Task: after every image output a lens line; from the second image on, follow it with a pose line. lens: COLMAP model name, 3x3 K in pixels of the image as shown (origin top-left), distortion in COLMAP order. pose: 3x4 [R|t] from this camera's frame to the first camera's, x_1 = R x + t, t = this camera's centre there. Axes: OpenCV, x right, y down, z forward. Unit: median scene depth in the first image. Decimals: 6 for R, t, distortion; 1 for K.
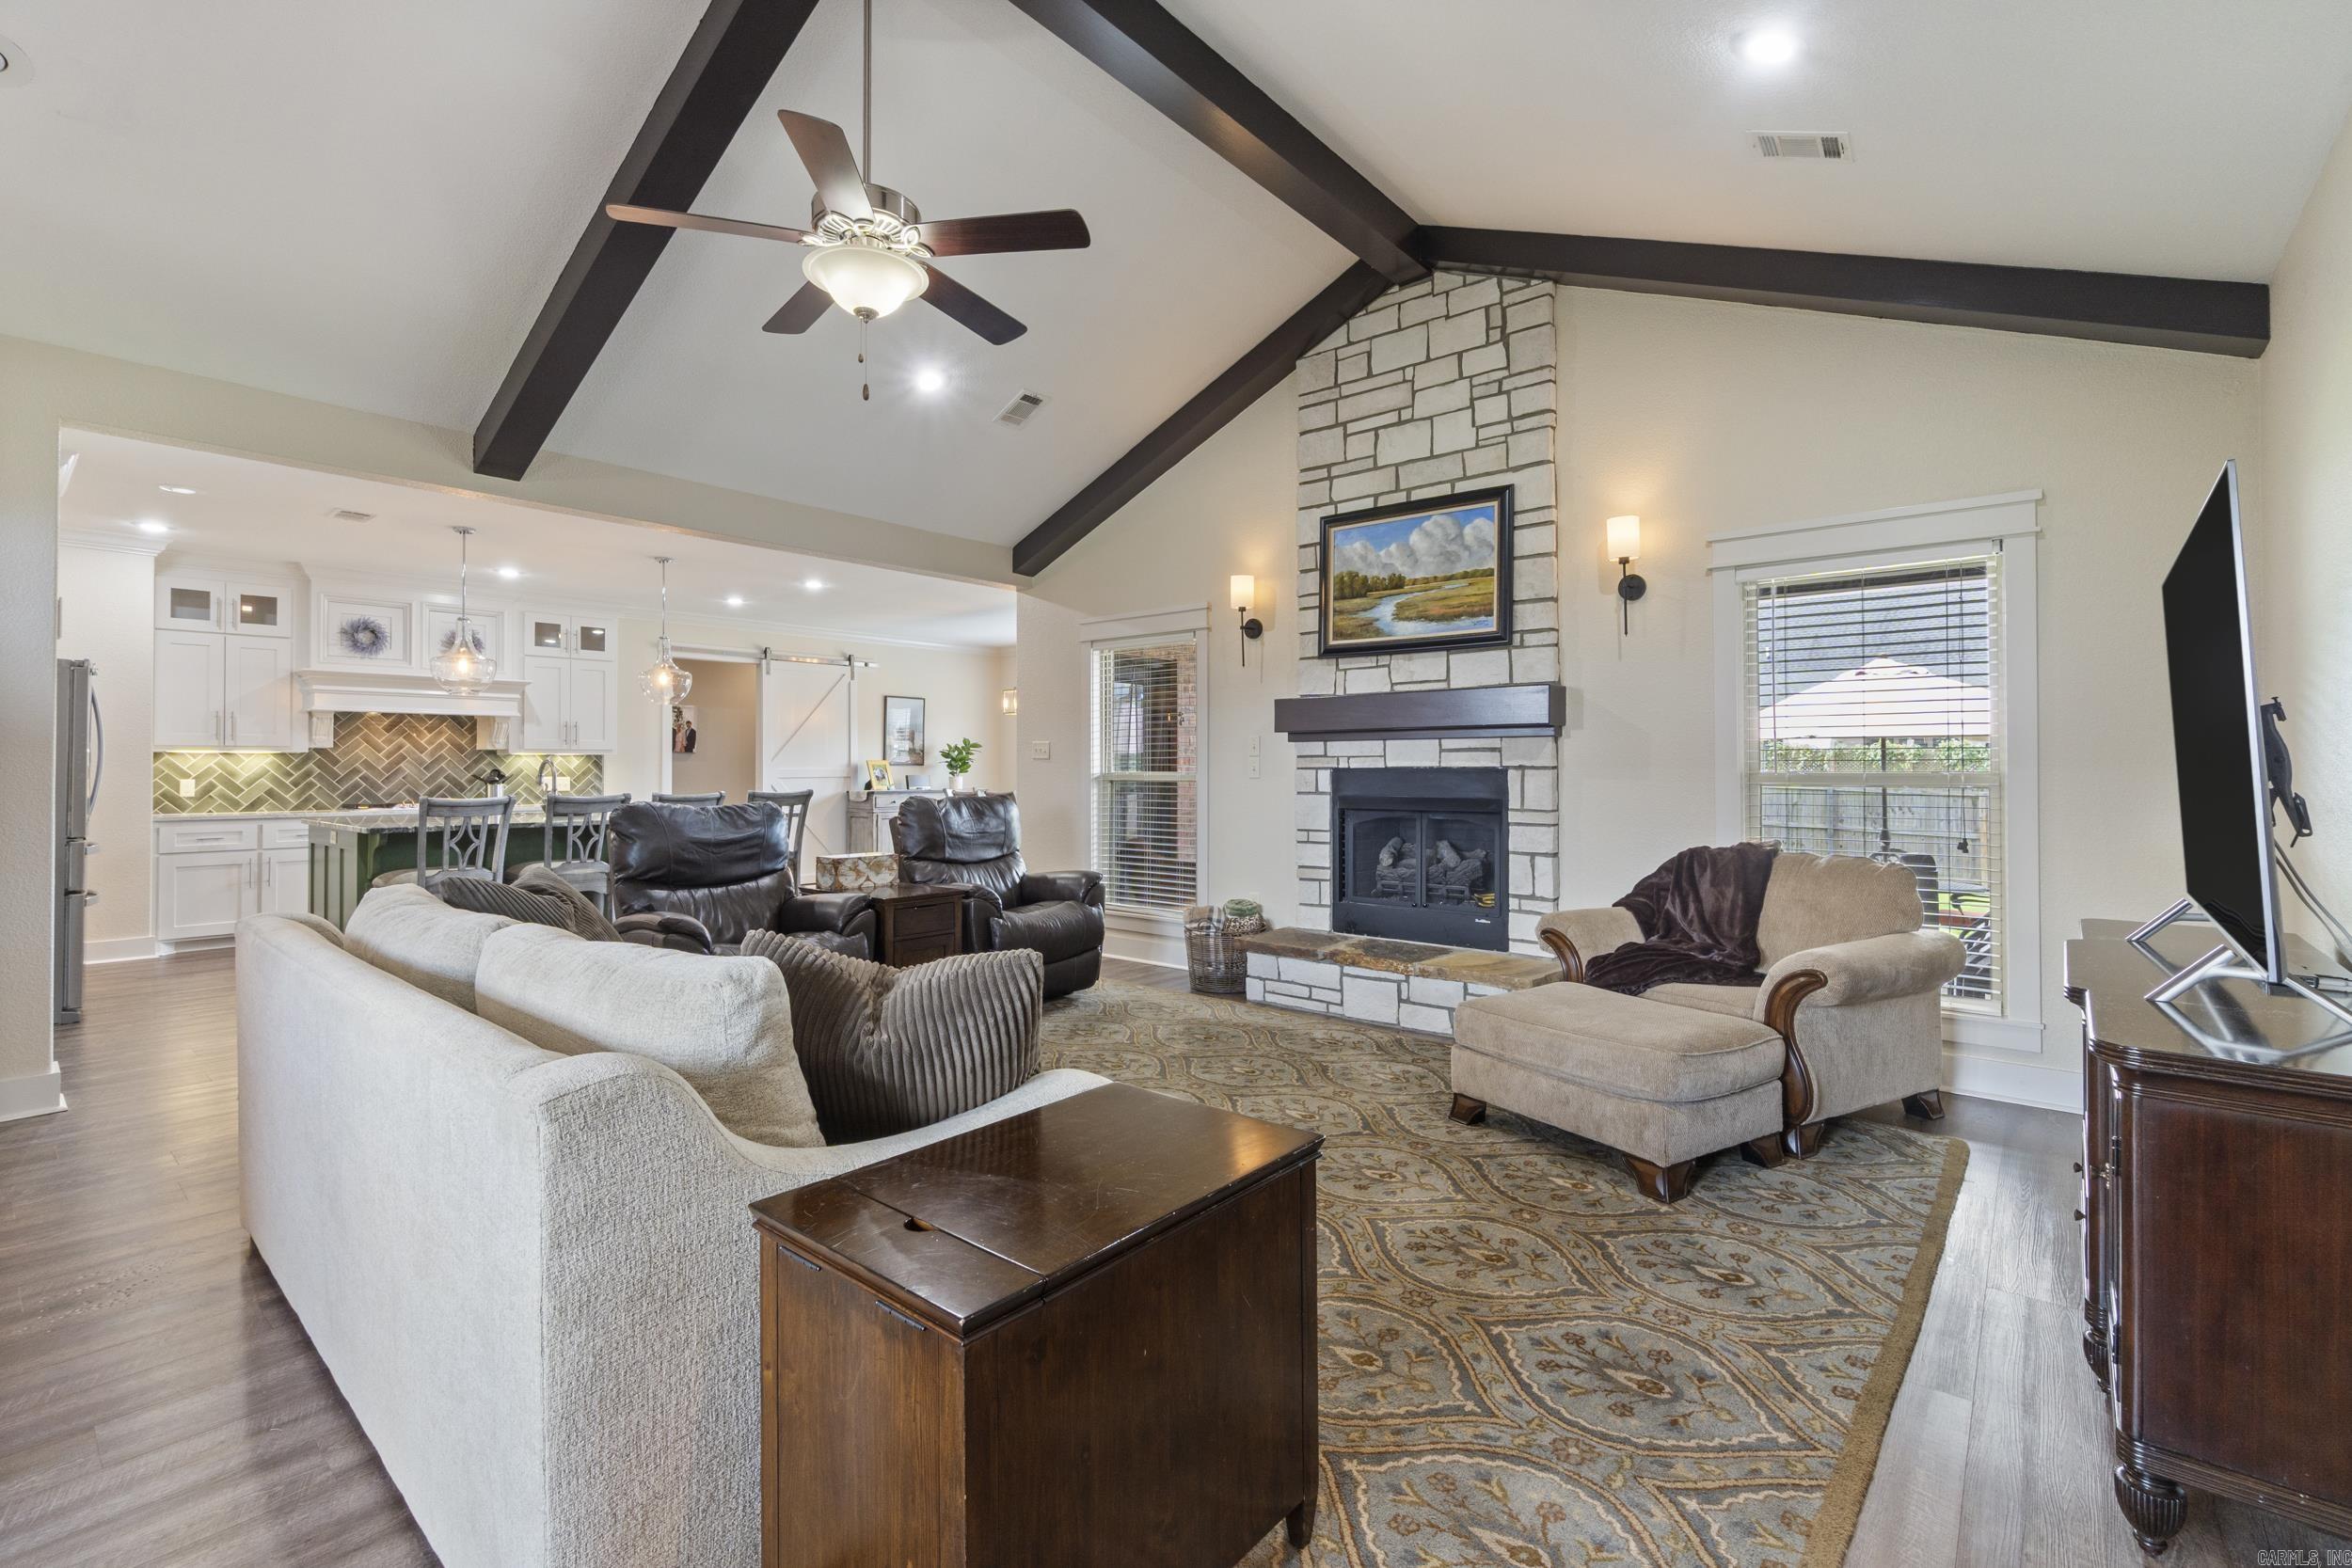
lens RADIAL K [[1021.4, 0, 1180.0], [0, 1021.4, 756.6], [0, 0, 1]] dist [-0.006002, 0.000830]
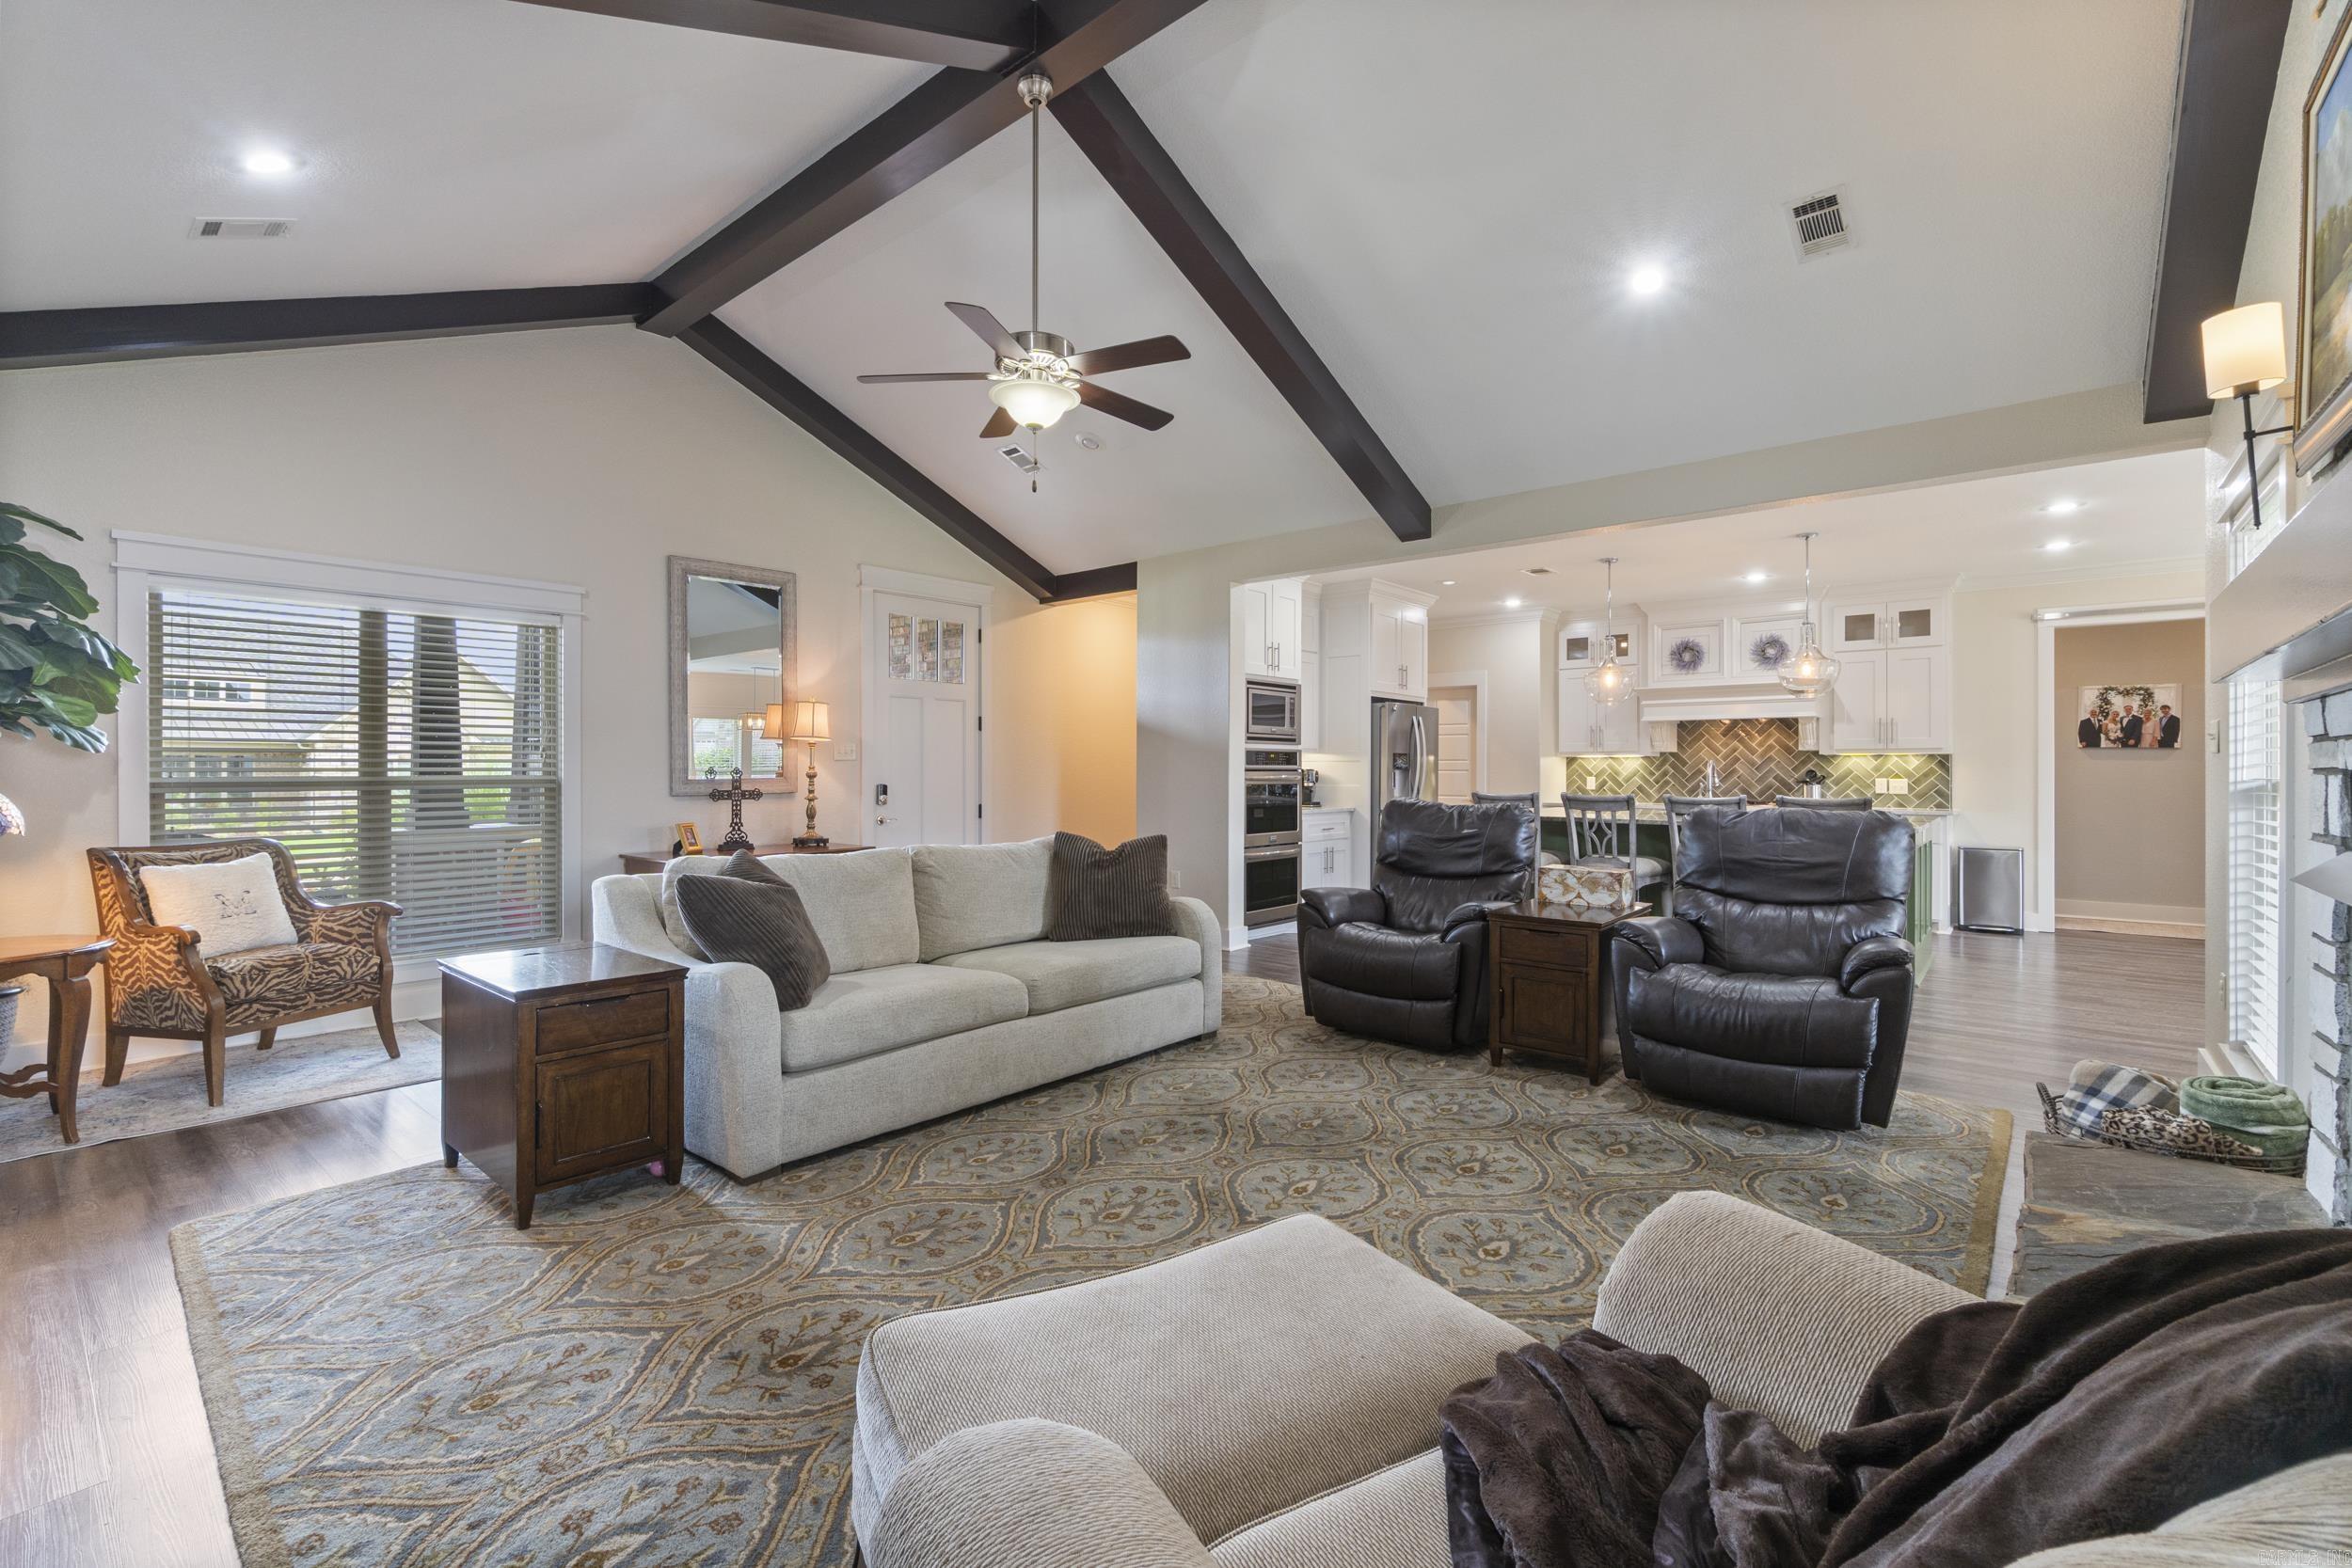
lens RADIAL K [[1021.4, 0, 1175.4], [0, 1021.4, 765.4], [0, 0, 1]] dist [-0.006002, 0.000830]
pose [[-0.006946, -0.002640, -0.999972, 0.505812], [0.009843, 0.999948, -0.002708, 0.006830], [0.999927, -0.009862, -0.006919, 0.591230]]
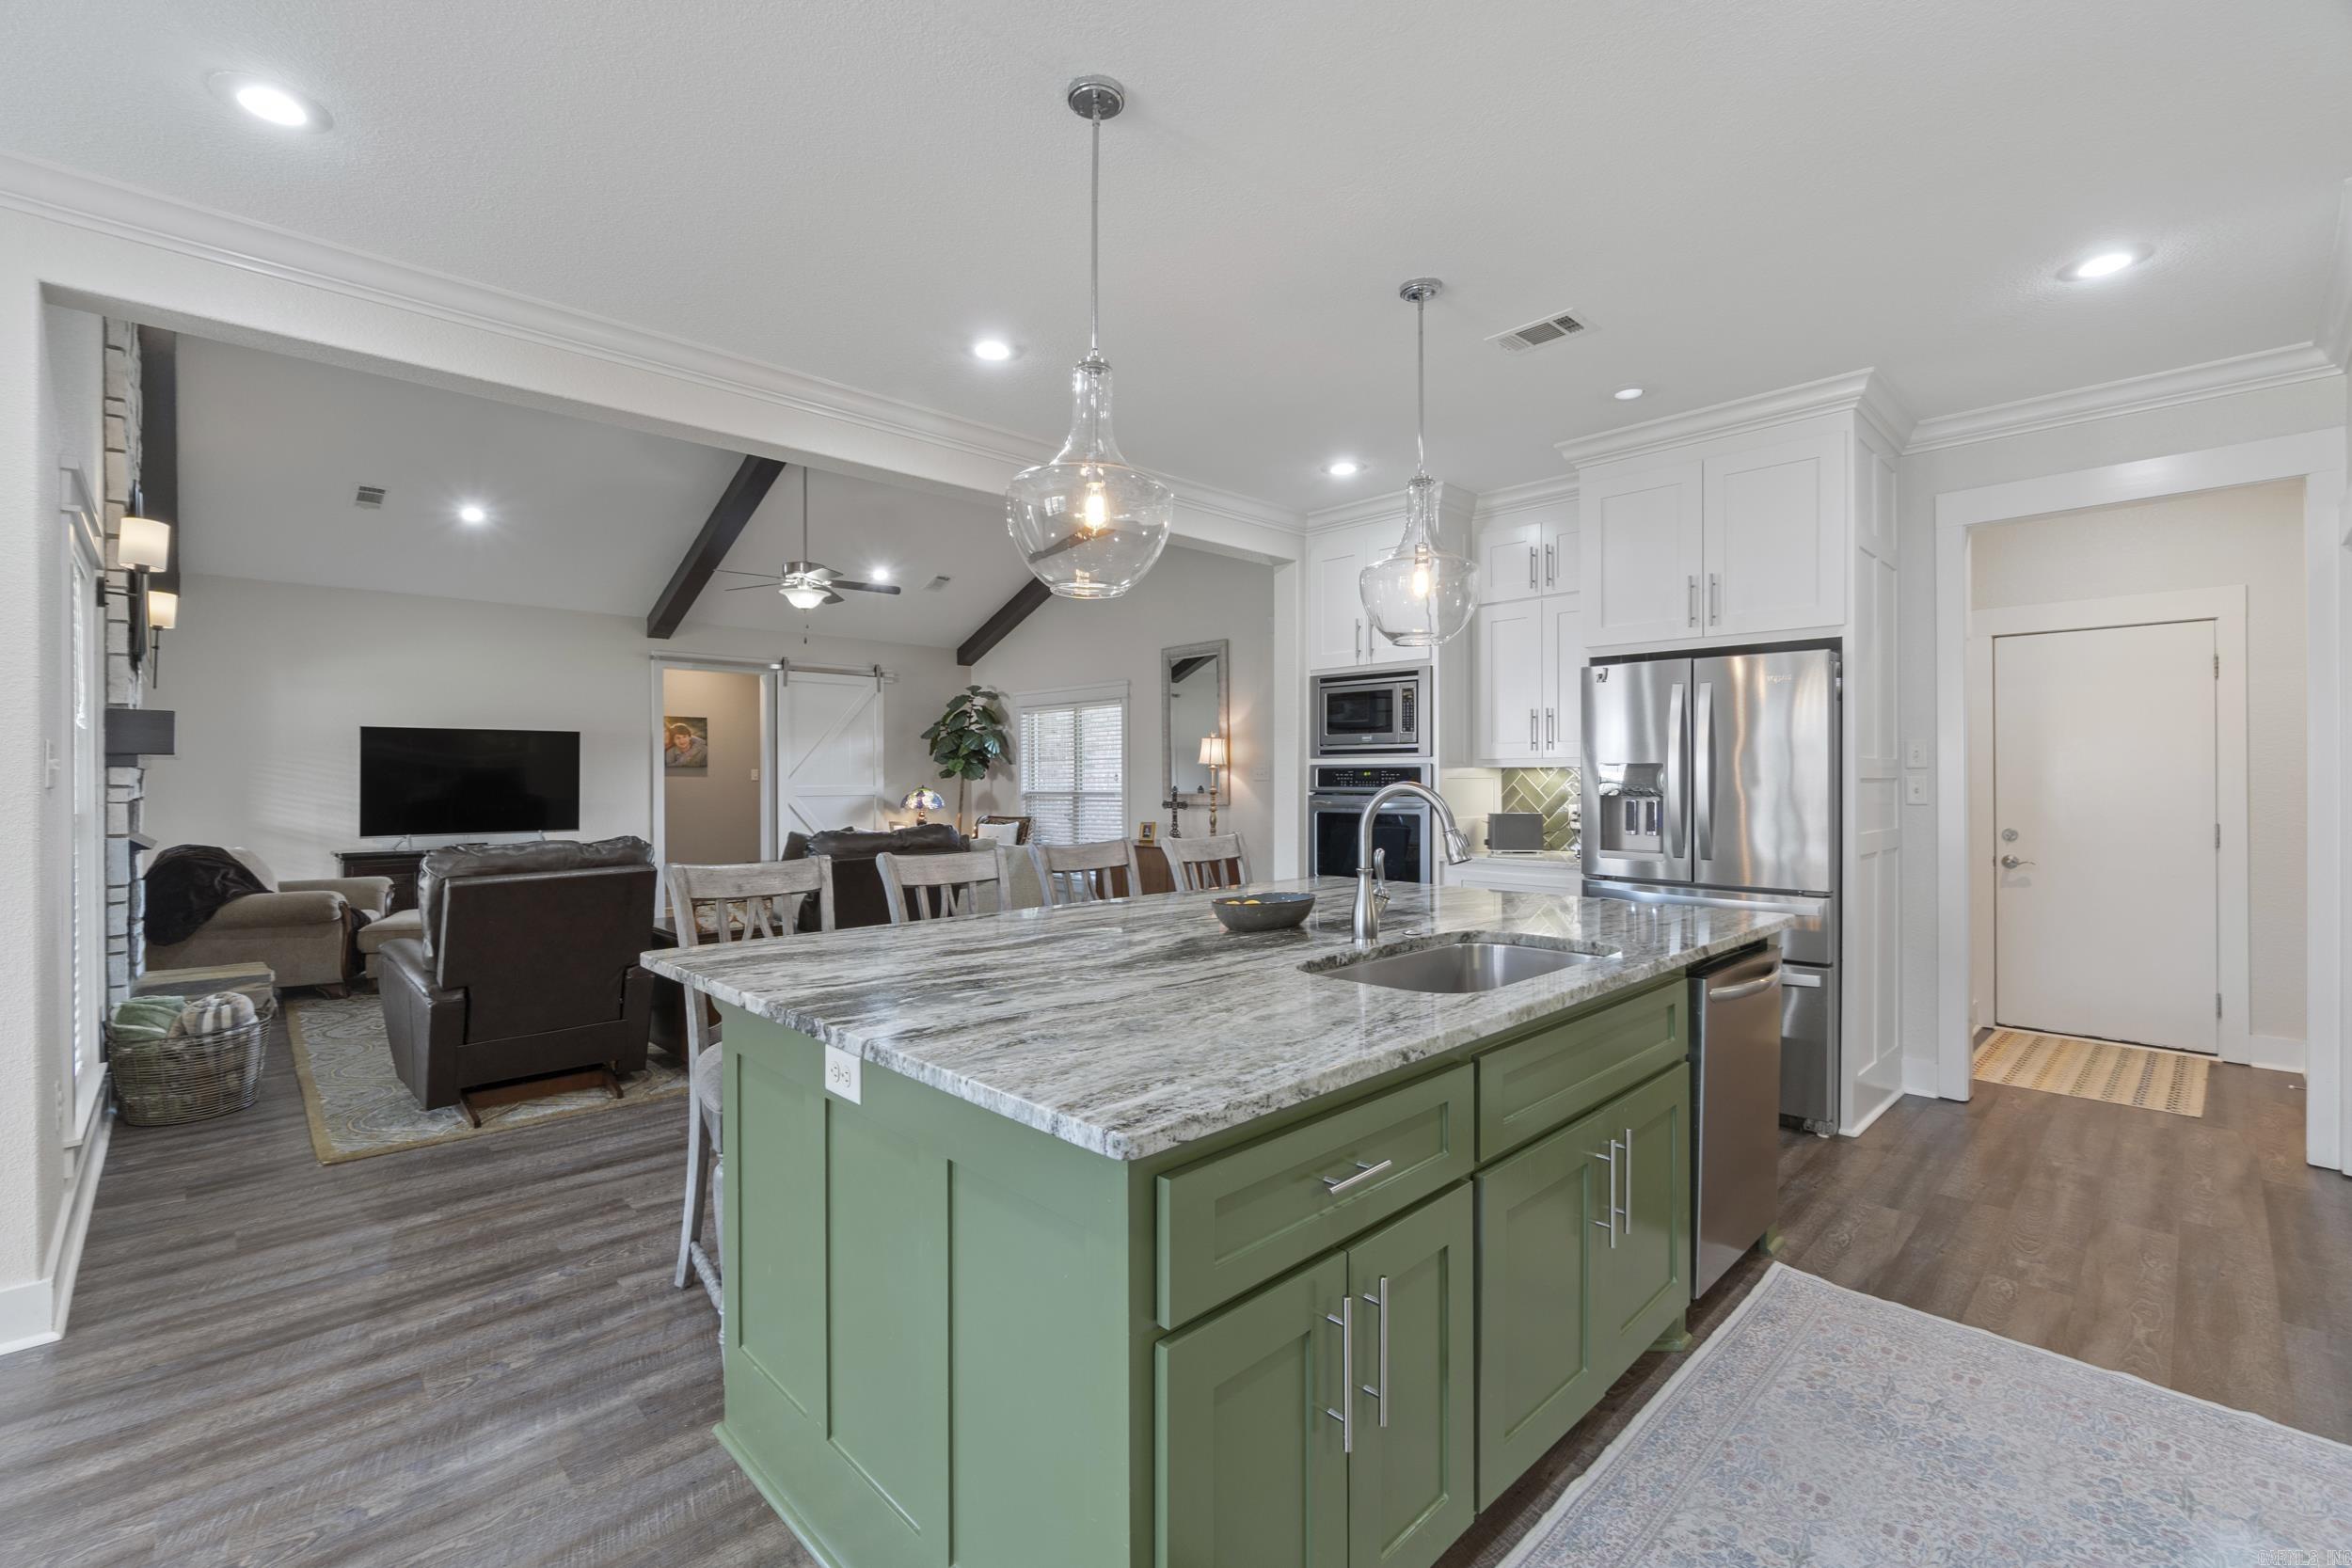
lens RADIAL K [[1021.4, 0, 1174.0], [0, 1021.4, 780.0], [0, 0, 1]] dist [-0.006002, 0.000830]
pose [[-0.993619, 0.005480, 0.112651, -0.739082], [0.004596, 0.999957, -0.008109, 0.004735], [-0.112691, -0.007539, -0.993602, 1.677026]]
